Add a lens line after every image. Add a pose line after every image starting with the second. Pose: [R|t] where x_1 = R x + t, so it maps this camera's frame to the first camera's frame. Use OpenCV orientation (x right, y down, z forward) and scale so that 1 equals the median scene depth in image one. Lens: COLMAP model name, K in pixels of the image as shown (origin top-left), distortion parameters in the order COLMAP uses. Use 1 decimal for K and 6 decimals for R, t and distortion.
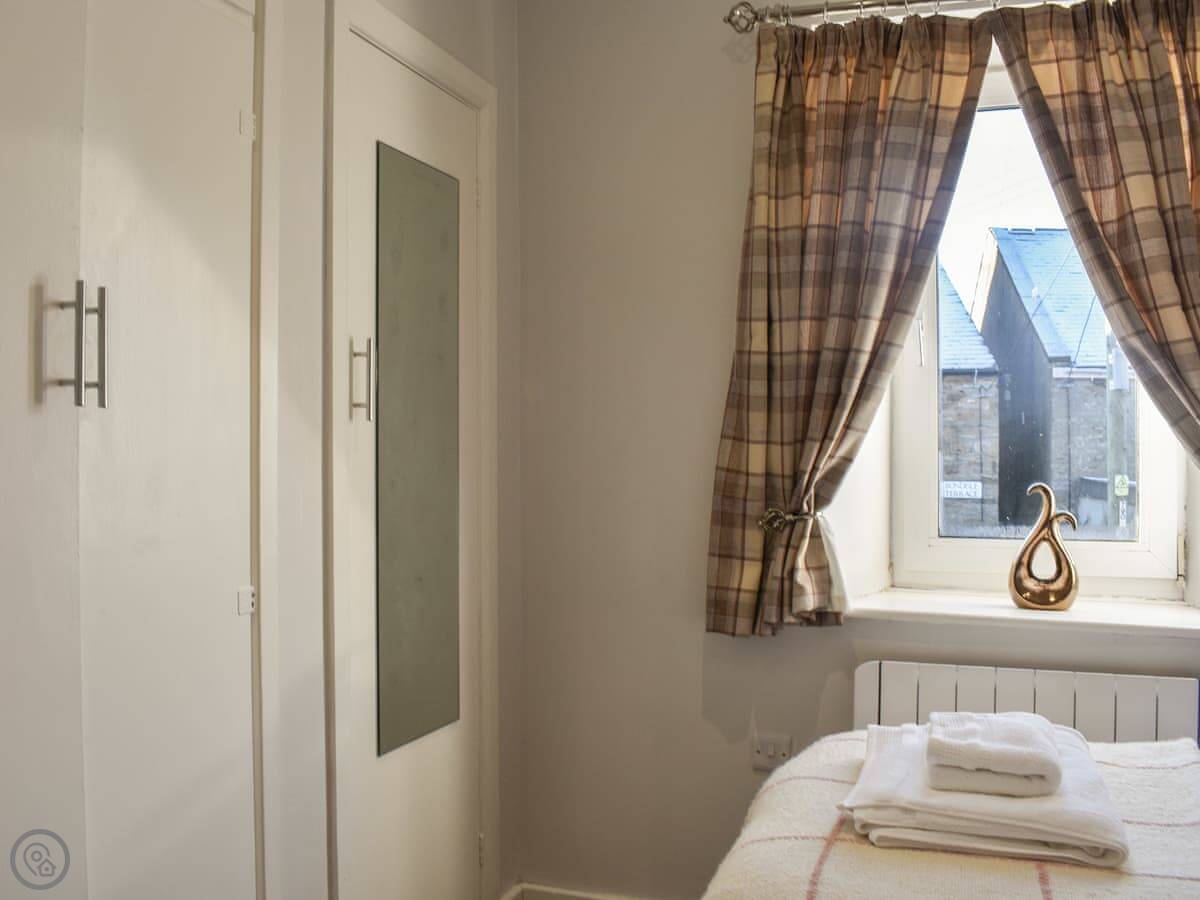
lens RADIAL K [[1118.0, 0, 600.0], [0, 1118.0, 474.3], [0, 0, 1]] dist [-0.089608, -0.000085]
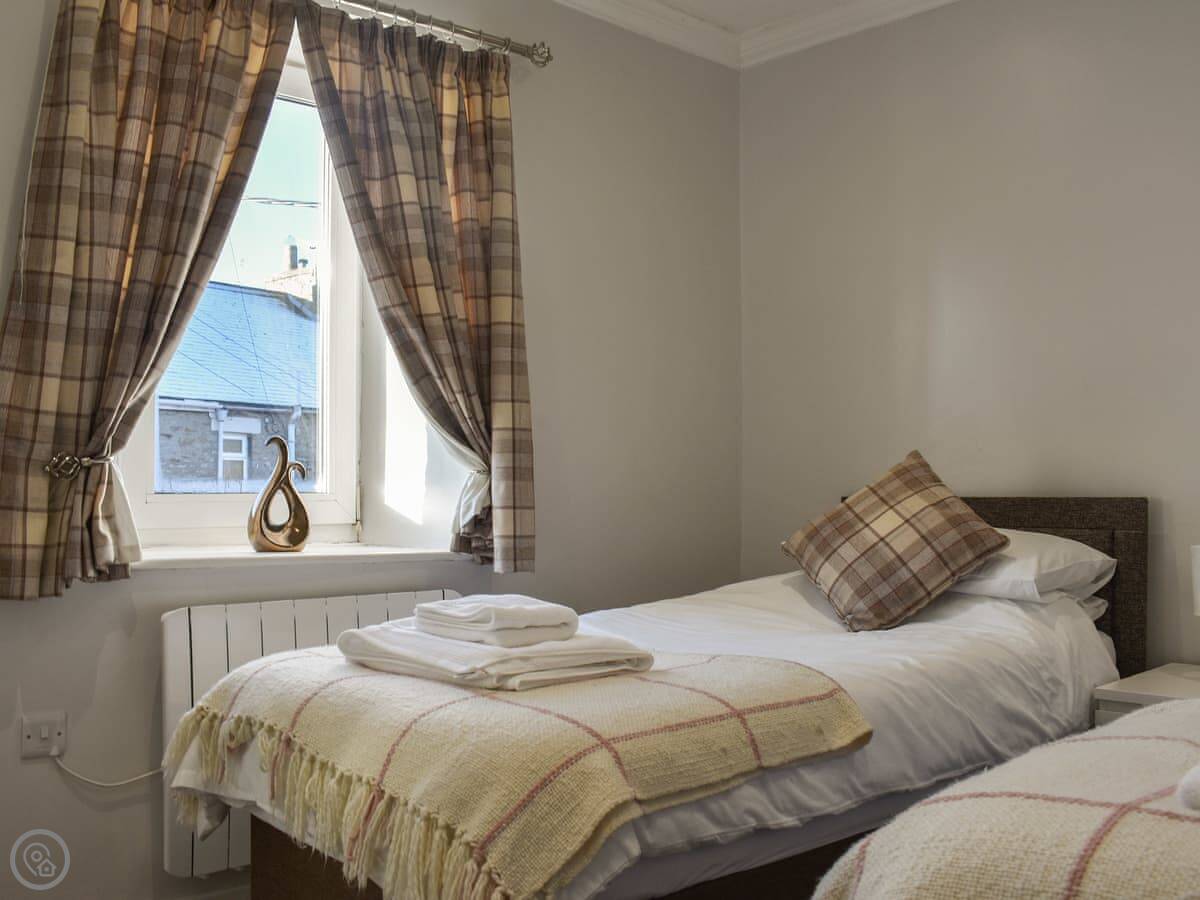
lens RADIAL K [[1140.3, 0, 600.0], [0, 1140.3, 450.0], [0, 0, 1]] dist [-0.079812, -0.008496]
pose [[0.455085, 0.029167, 0.889970, -0.465495], [0.024871, 0.998657, -0.045446, 0.084005], [-0.890100, 0.042816, 0.453749, 0.220455]]
